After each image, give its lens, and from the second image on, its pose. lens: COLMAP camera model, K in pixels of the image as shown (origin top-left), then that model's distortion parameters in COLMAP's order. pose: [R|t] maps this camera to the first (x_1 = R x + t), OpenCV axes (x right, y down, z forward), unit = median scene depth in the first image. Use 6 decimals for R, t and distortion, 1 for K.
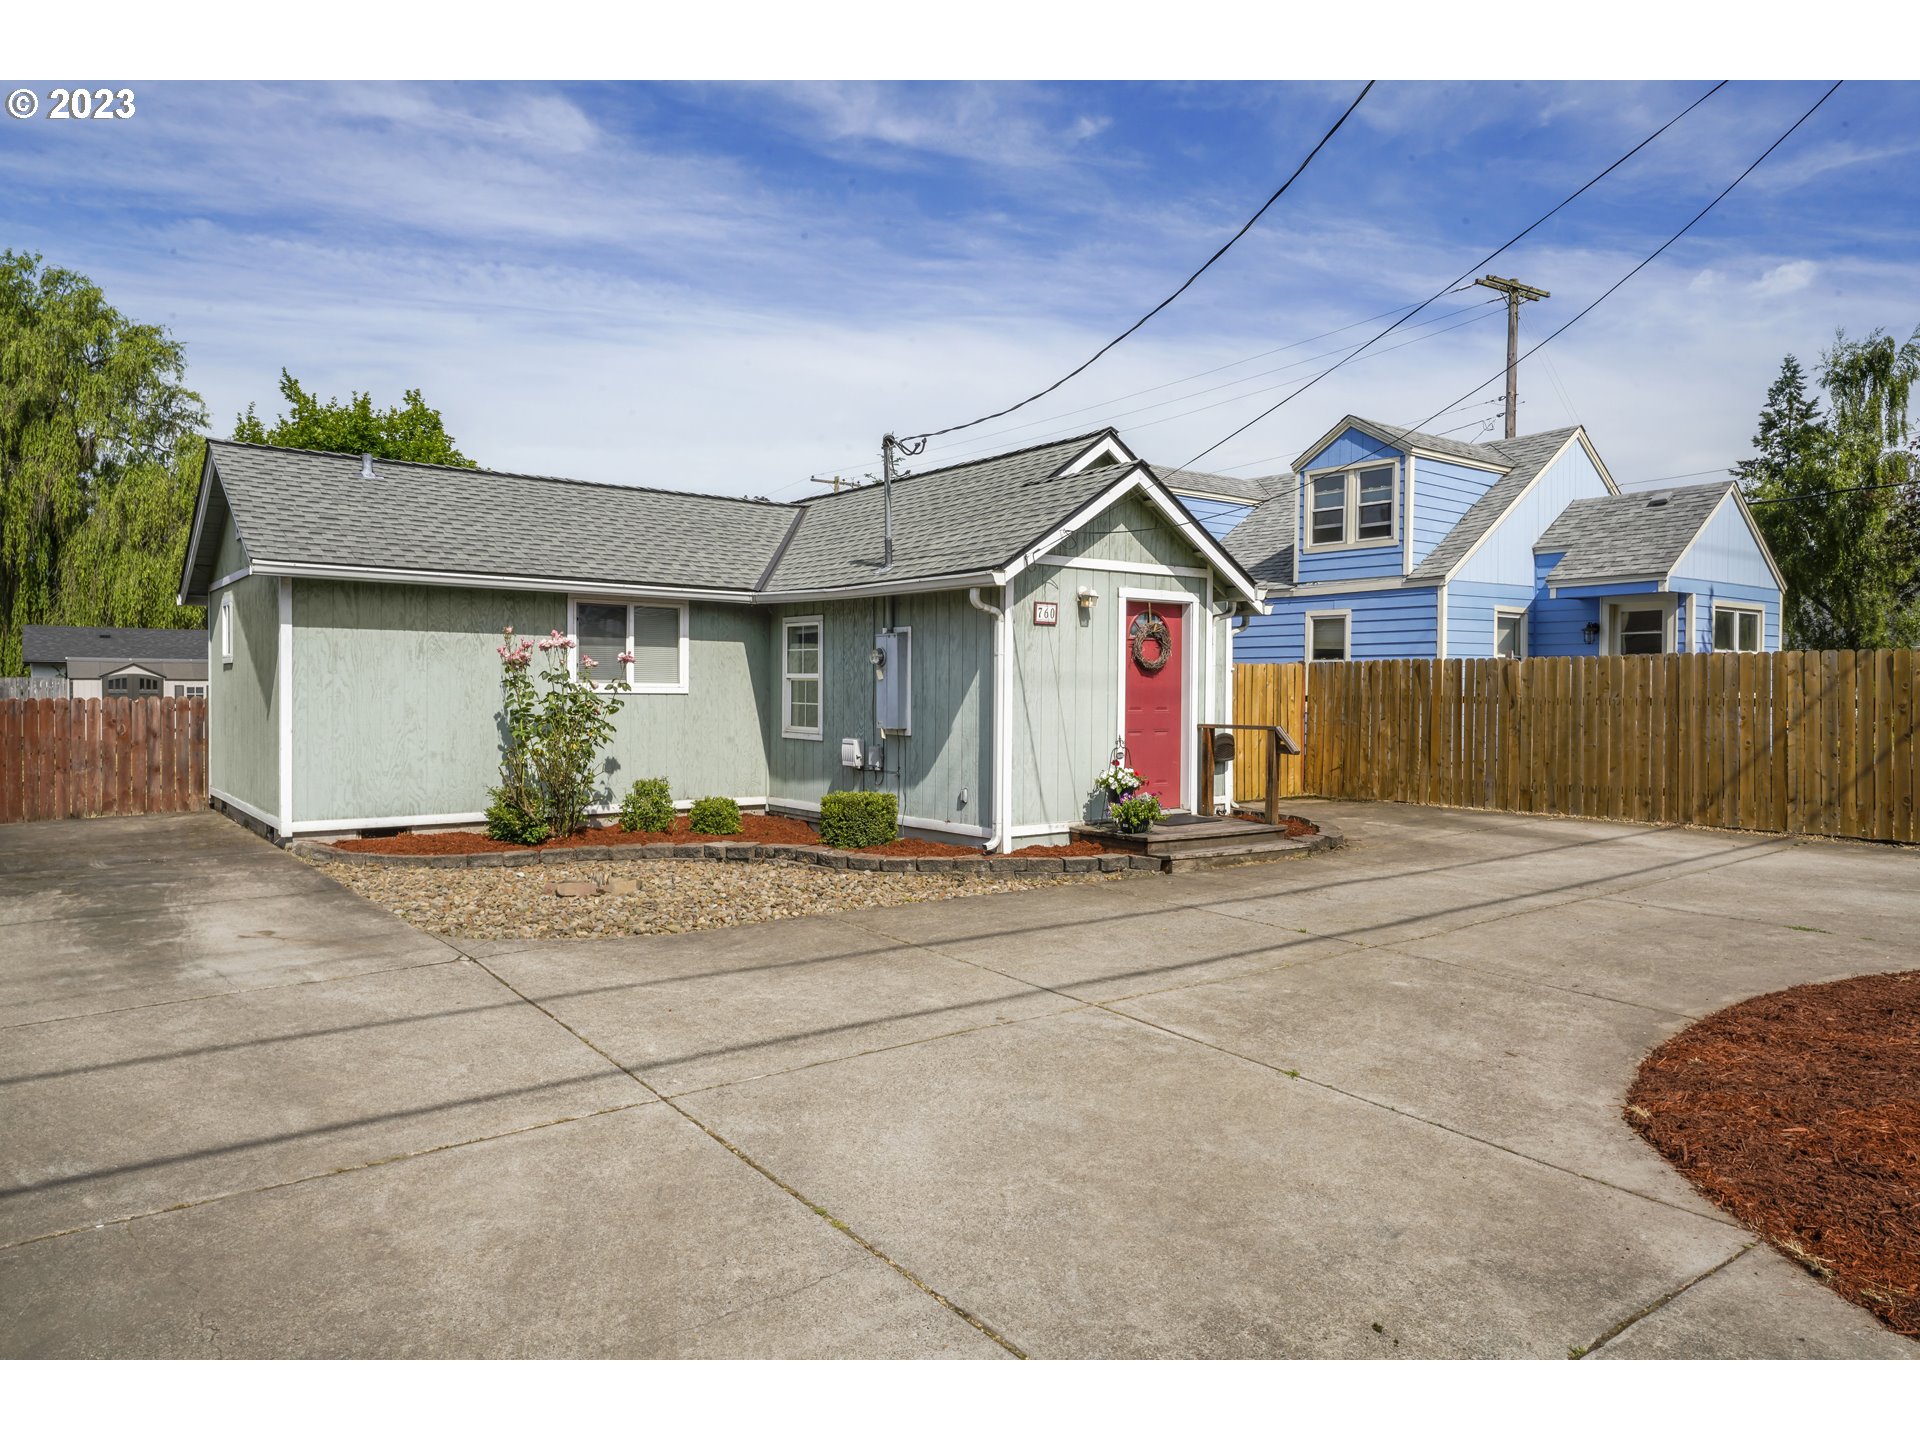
lens RADIAL K [[1274.6, 0, 994.4], [0, 1274.6, 701.5], [0, 0, 1]] dist [0.033432, -0.002159]
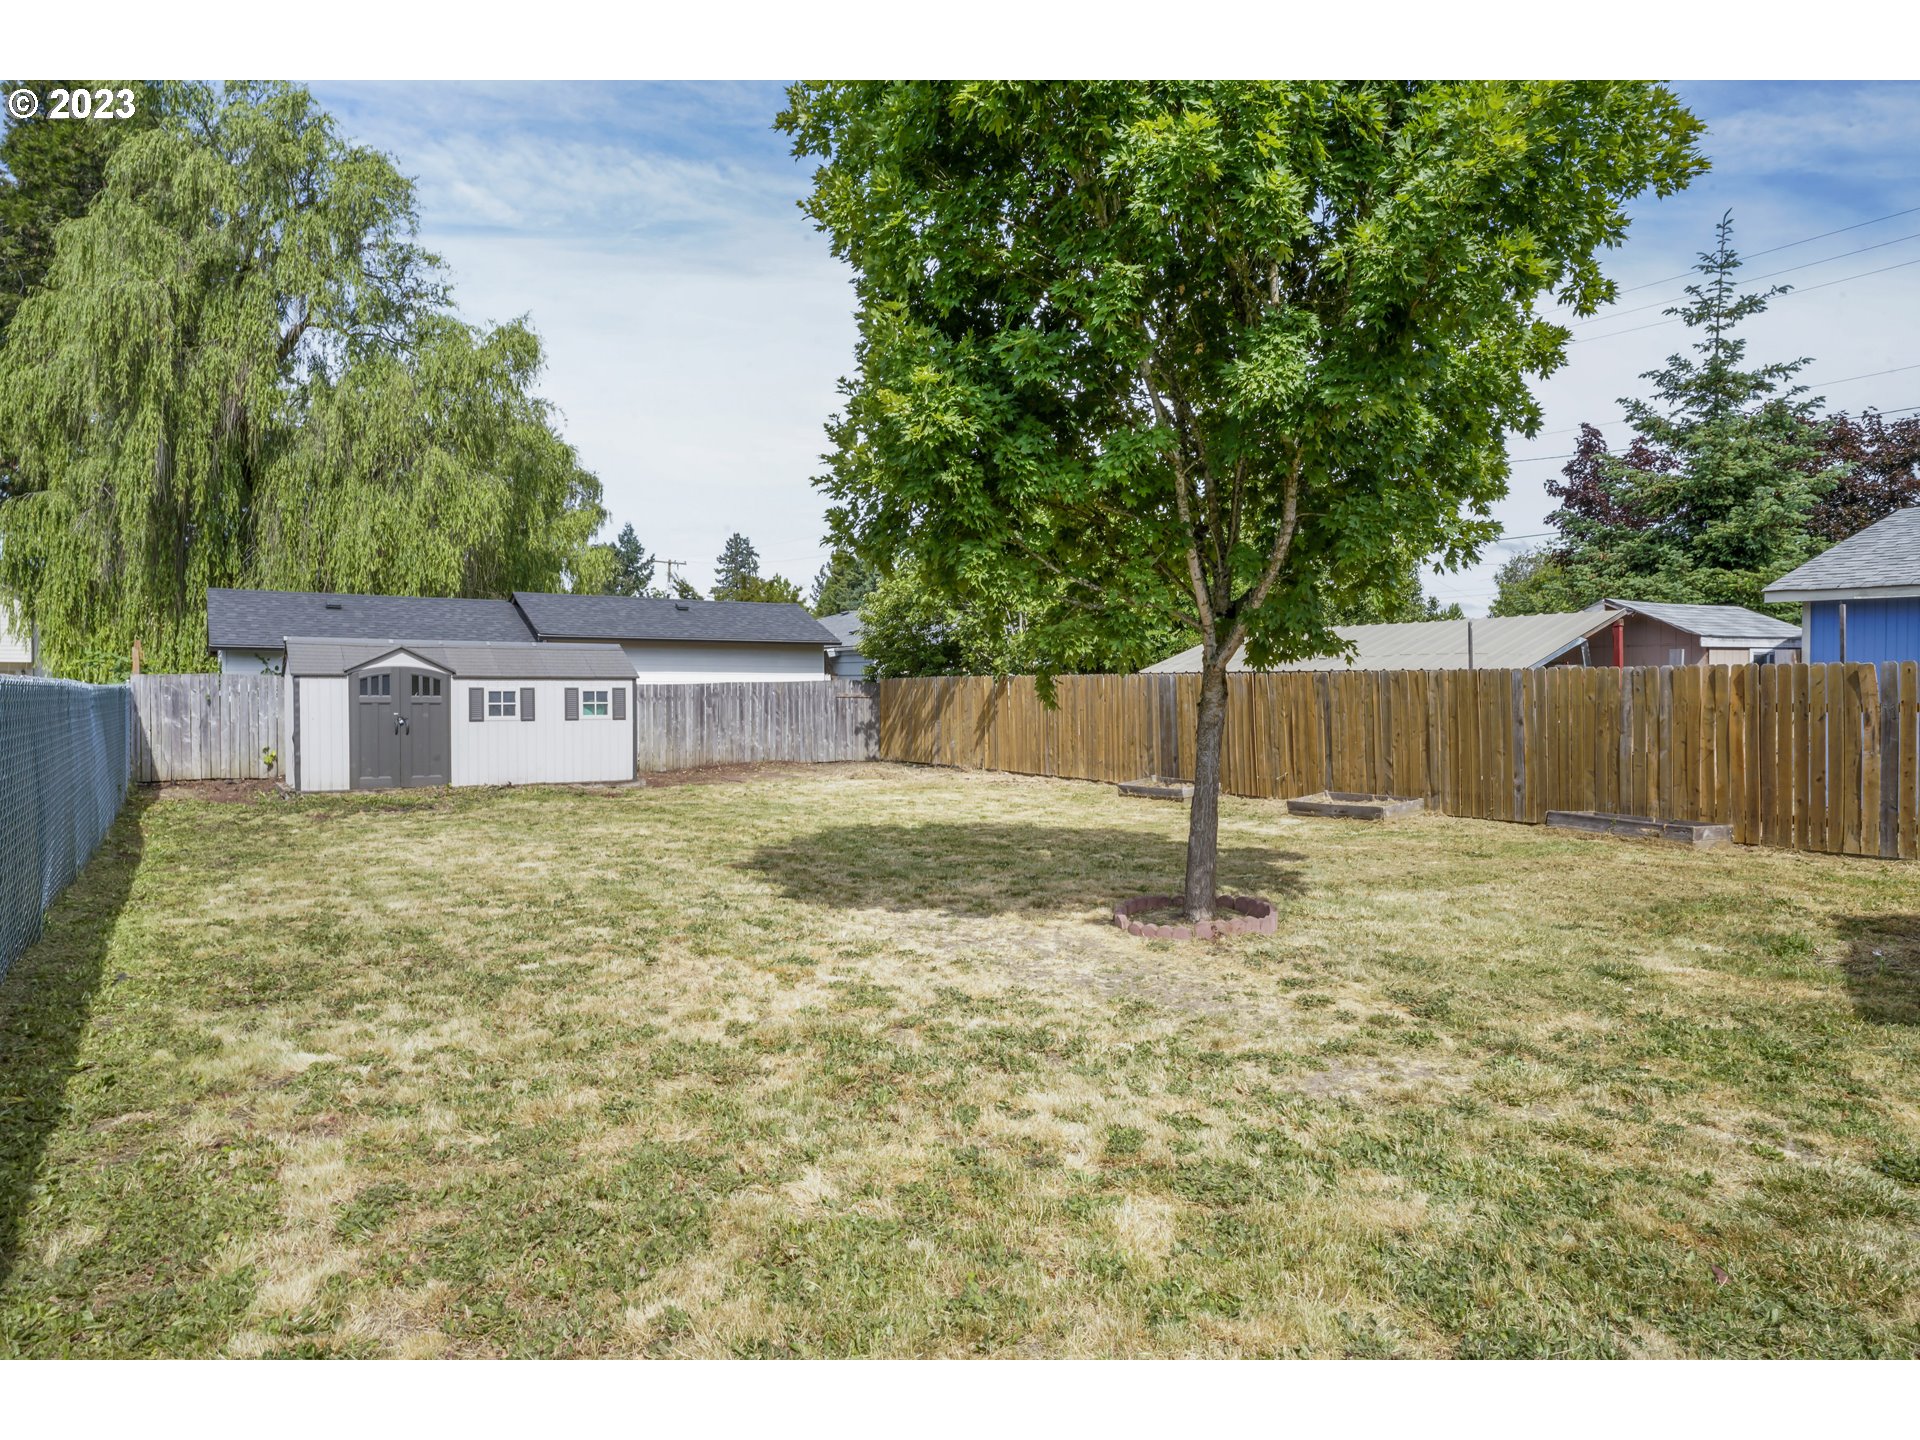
lens RADIAL K [[1274.6, 0, 948.0], [0, 1274.6, 704.6], [0, 0, 1]] dist [0.033432, -0.002159]
pose [[0.994024, -0.004044, -0.109089, -0.308410], [0.003342, 0.999973, -0.006620, -0.001007], [0.109112, 0.006216, 0.994010, 0.400399]]
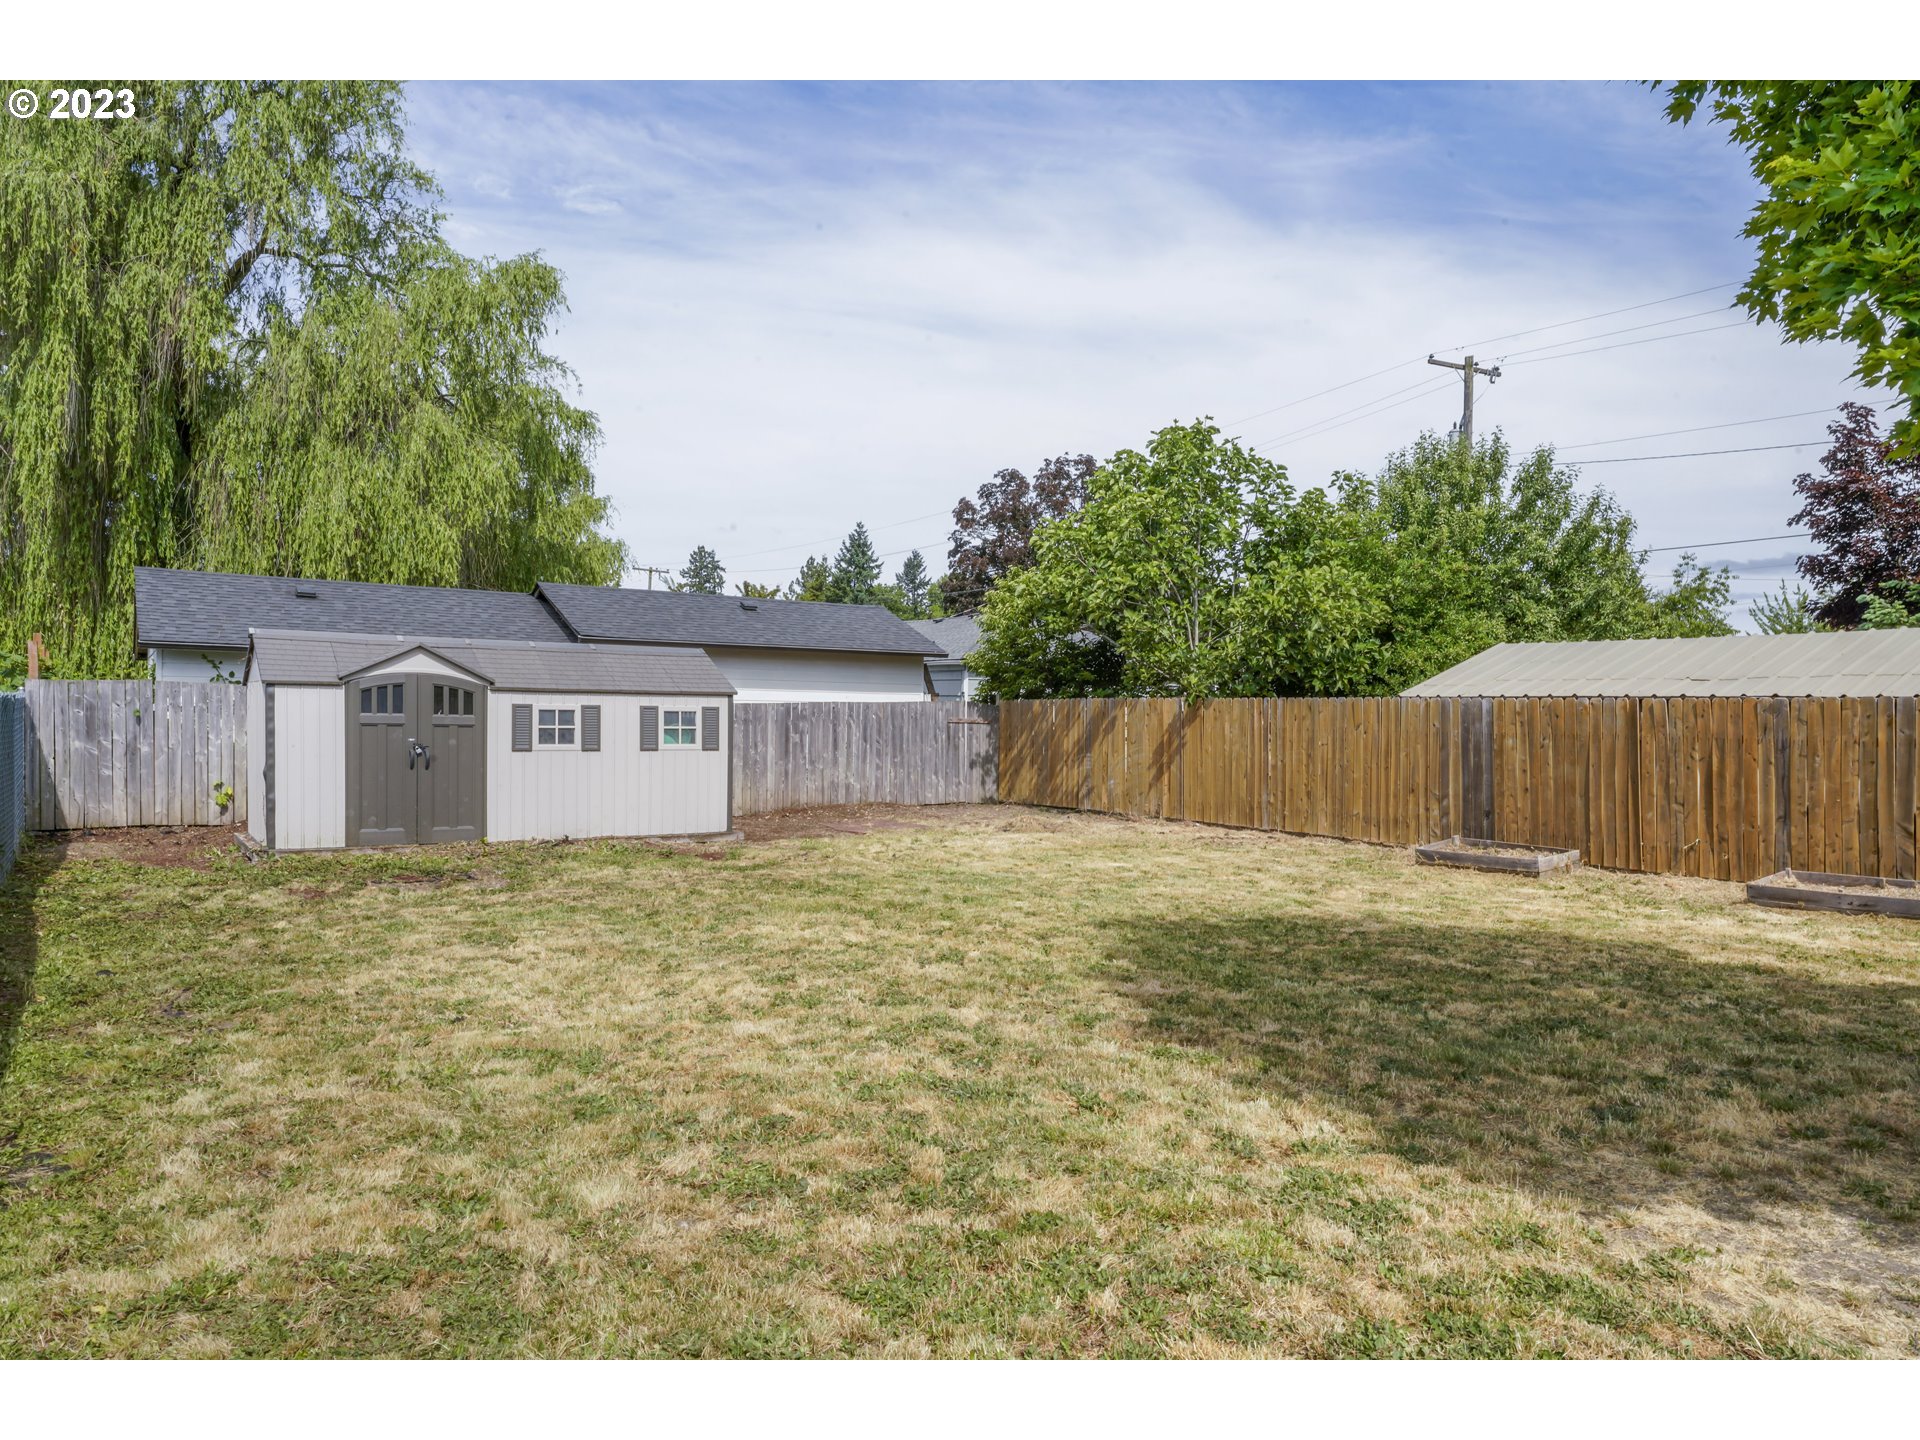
lens RADIAL K [[1274.6, 0, 945.9], [0, 1274.6, 744.8], [0, 0, 1]] dist [0.033432, -0.002159]
pose [[0.997787, 0.009010, -0.065880, -0.392133], [-0.008631, 0.999945, 0.006026, -0.003132], [0.065930, -0.005444, 0.997809, 0.511702]]
